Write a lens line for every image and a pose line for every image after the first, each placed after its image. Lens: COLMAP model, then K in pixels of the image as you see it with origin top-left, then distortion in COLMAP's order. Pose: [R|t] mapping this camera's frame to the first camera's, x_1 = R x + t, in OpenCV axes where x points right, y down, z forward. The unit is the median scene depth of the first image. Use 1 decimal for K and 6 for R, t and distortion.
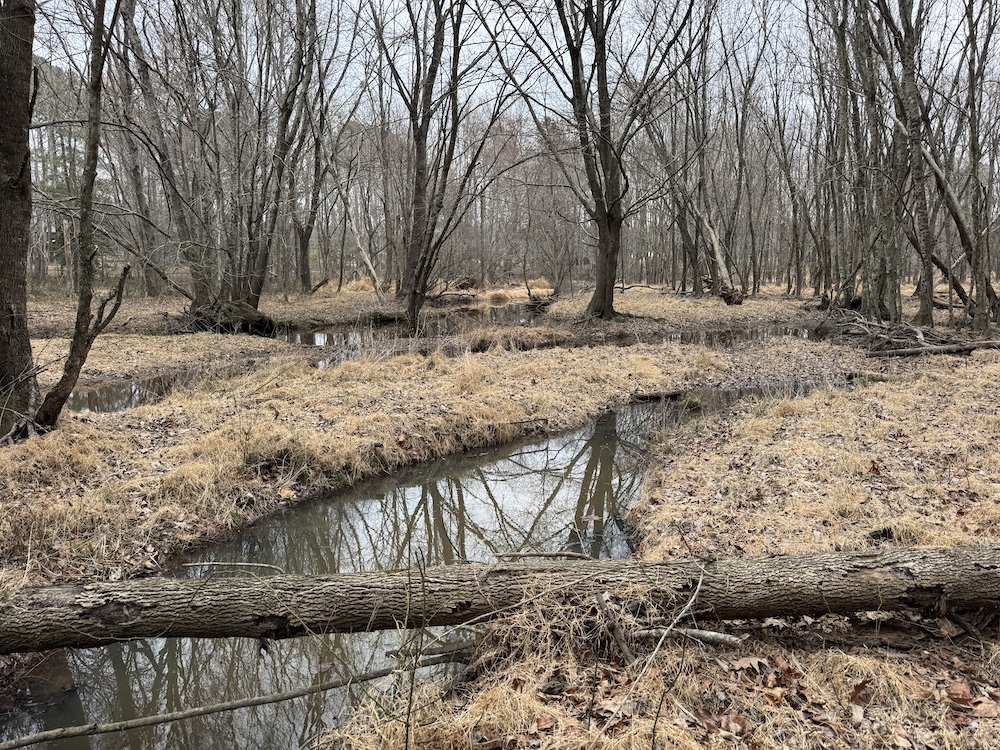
lens RADIAL K [[705.8, 0, 500.5], [0, 705.8, 374.1], [0, 0, 1]] dist [0.068261, -0.073670]
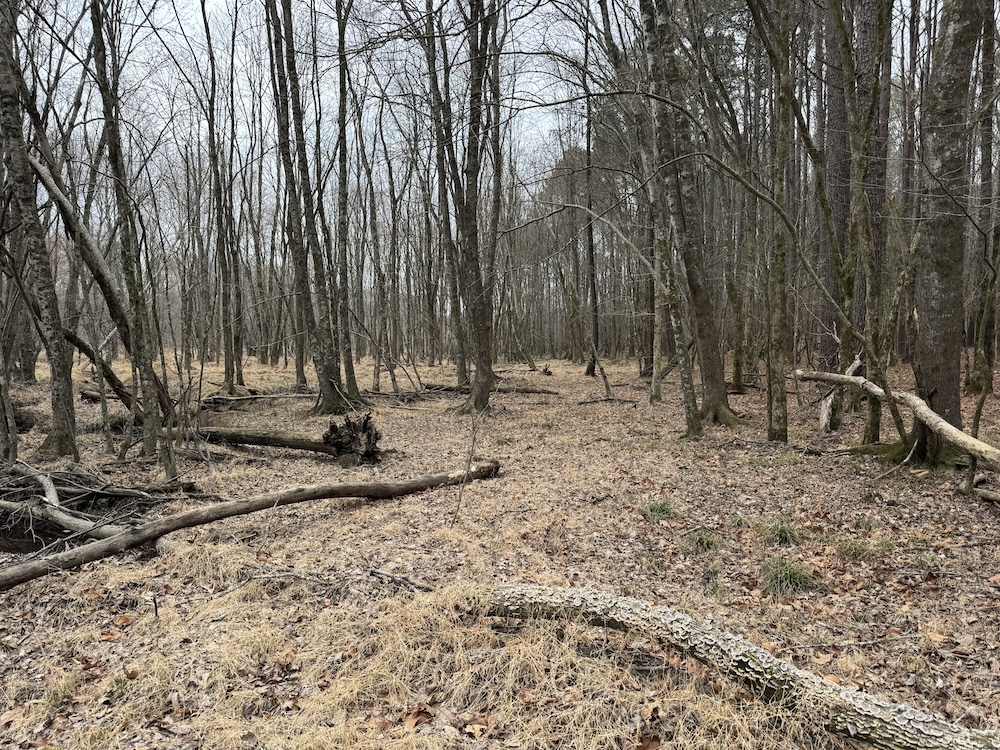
lens RADIAL K [[705.8, 0, 501.2], [0, 705.8, 372.6], [0, 0, 1]] dist [0.068261, -0.073670]
pose [[0.483632, -0.027283, 0.874846, 0.231246], [0.119386, 0.992229, -0.035055, -0.062578], [-0.867091, 0.121398, 0.483131, 0.363615]]
